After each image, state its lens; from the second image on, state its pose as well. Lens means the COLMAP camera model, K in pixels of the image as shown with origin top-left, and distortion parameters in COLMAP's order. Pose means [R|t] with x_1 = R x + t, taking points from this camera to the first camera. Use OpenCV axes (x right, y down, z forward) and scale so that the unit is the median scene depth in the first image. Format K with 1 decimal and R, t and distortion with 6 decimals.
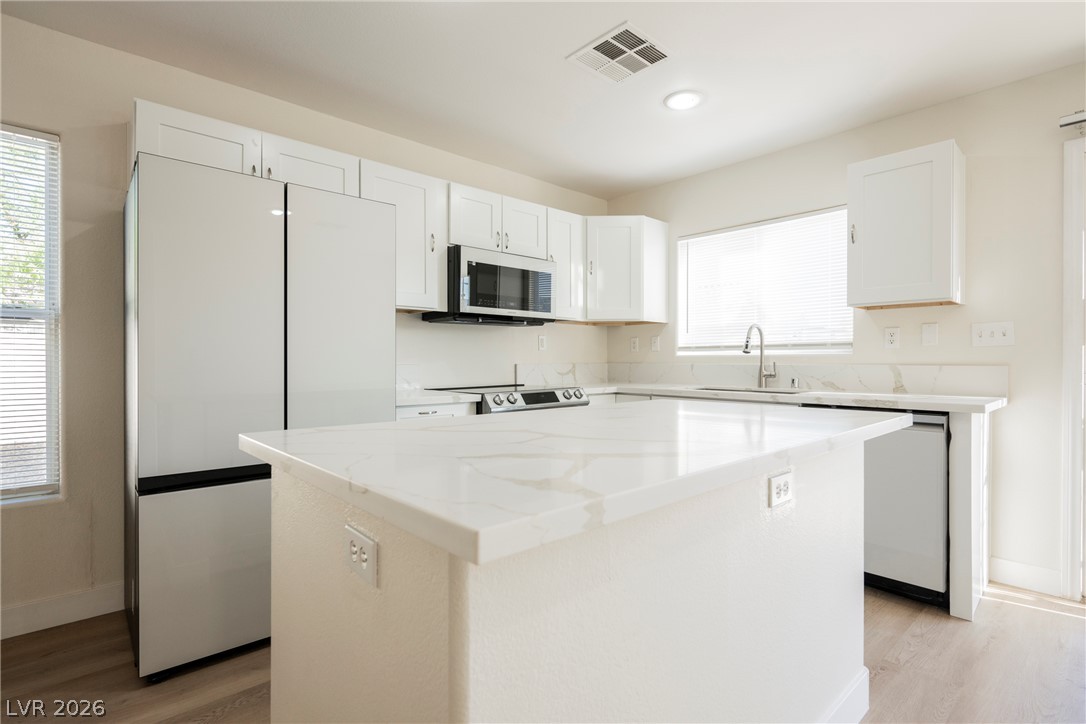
lens RADIAL K [[526.2, 0, 544.6], [0, 526.2, 362.6], [0, 0, 1]] dist [0.000578, -0.000558]
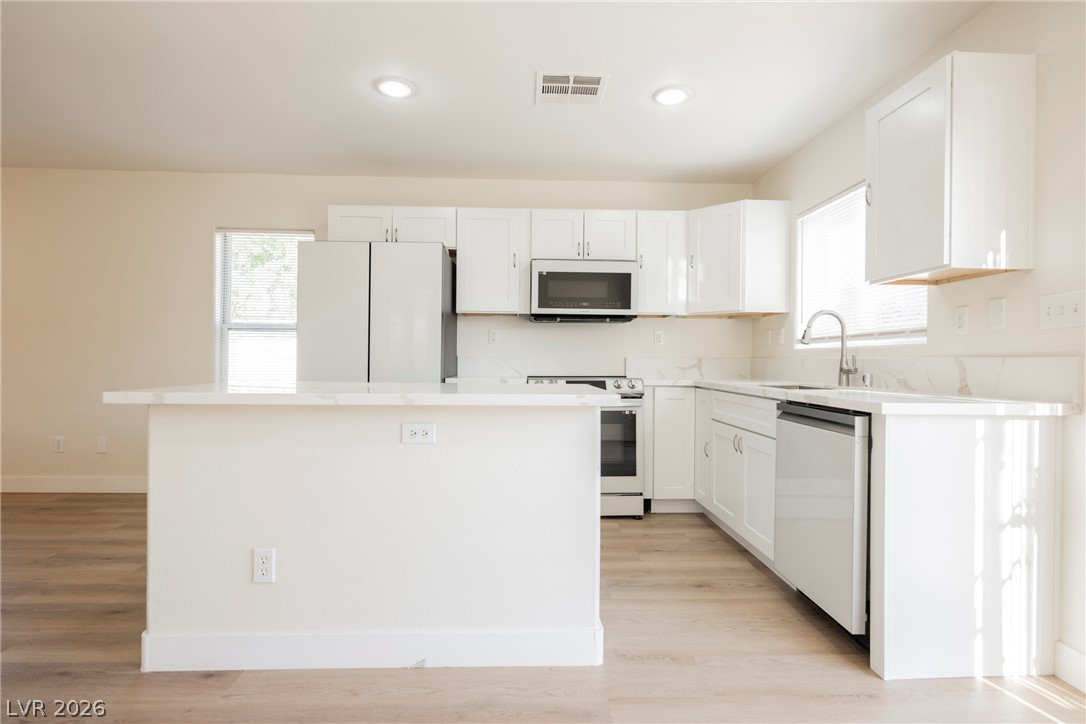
lens RADIAL K [[551.9, 0, 545.3], [0, 551.9, 358.4], [0, 0, 1]] dist [-0.000821, -0.000435]
pose [[0.761950, 0.004714, -0.647619, 0.643545], [-0.012388, 0.999897, -0.007297, 0.016900], [0.647518, 0.013583, 0.761929, 0.028372]]
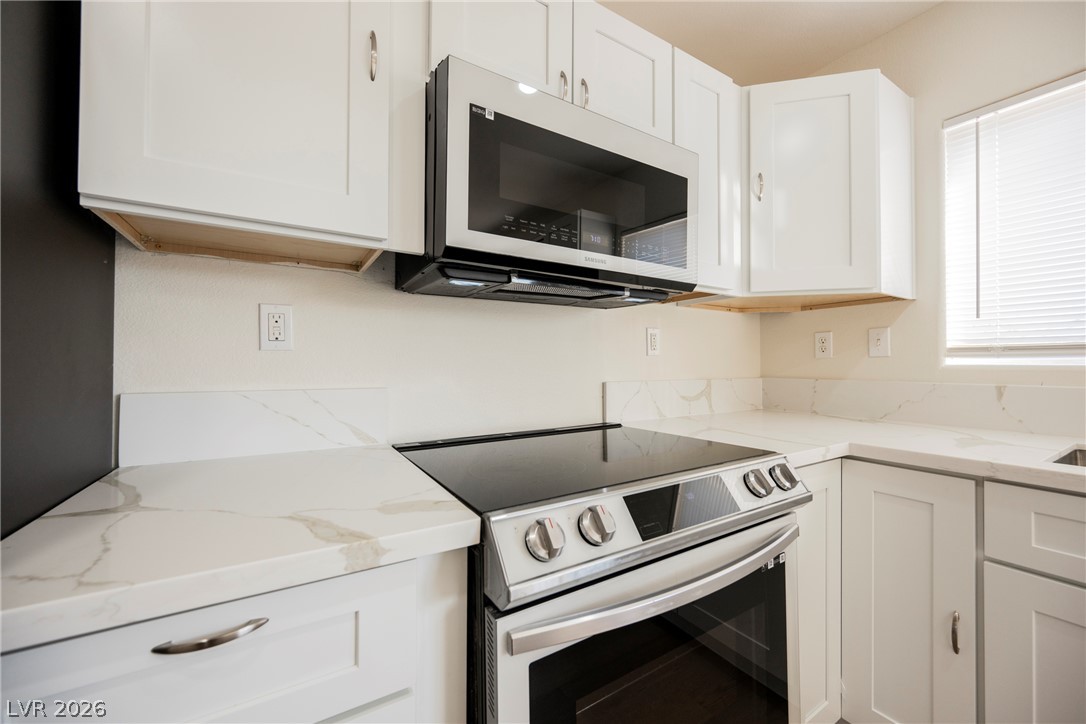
lens RADIAL K [[424.4, 0, 543.1], [0, 424.4, 355.8], [0, 0, 1]] dist [-0.002938, 0.000107]
pose [[0.982357, -0.000930, -0.187012, -0.041021], [-0.003416, 0.999732, -0.022915, -0.015478], [0.186984, 0.023150, 0.982090, 0.671612]]
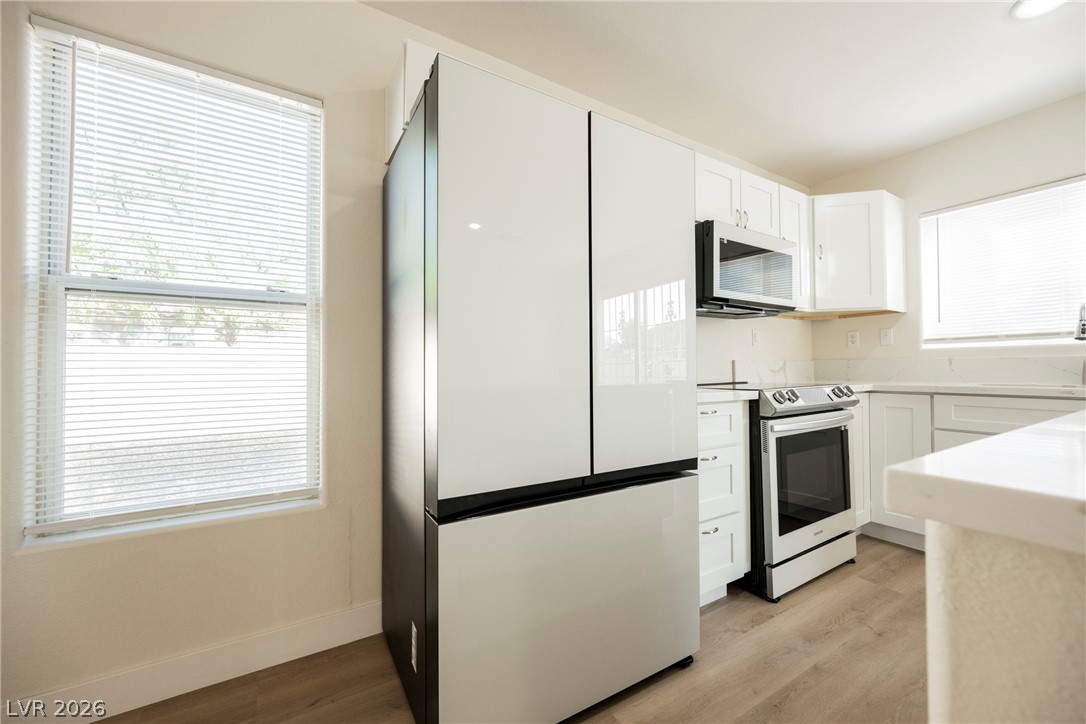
lens RADIAL K [[424.4, 0, 549.6], [0, 424.4, 362.0], [0, 0, 1]] dist [-0.002938, 0.000107]
pose [[0.983025, -0.010690, -0.183158, -0.272325], [0.006514, 0.999705, -0.023385, 0.024334], [0.183354, 0.021795, 0.982805, 0.242941]]
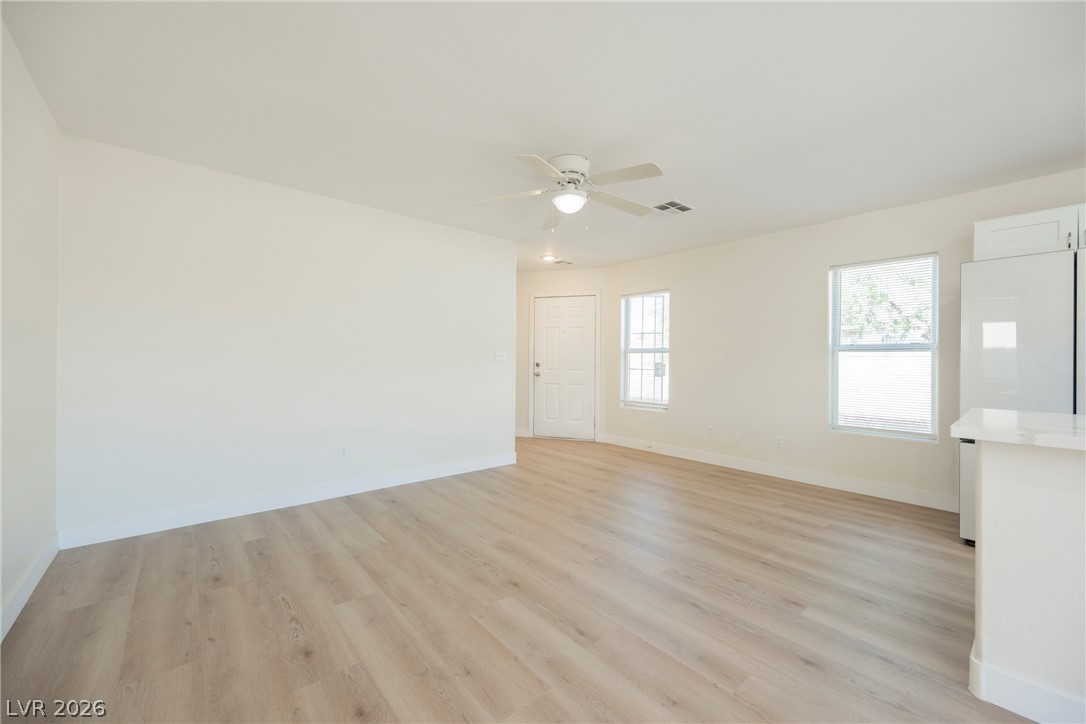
lens RADIAL K [[424.4, 0, 550.5], [0, 424.4, 361.4], [0, 0, 1]] dist [-0.002938, 0.000107]
pose [[-0.020199, -0.001233, -0.999795, 0.427009], [-0.012781, 0.999918, -0.000975, -0.010548], [0.999714, 0.012759, -0.020213, -0.246419]]
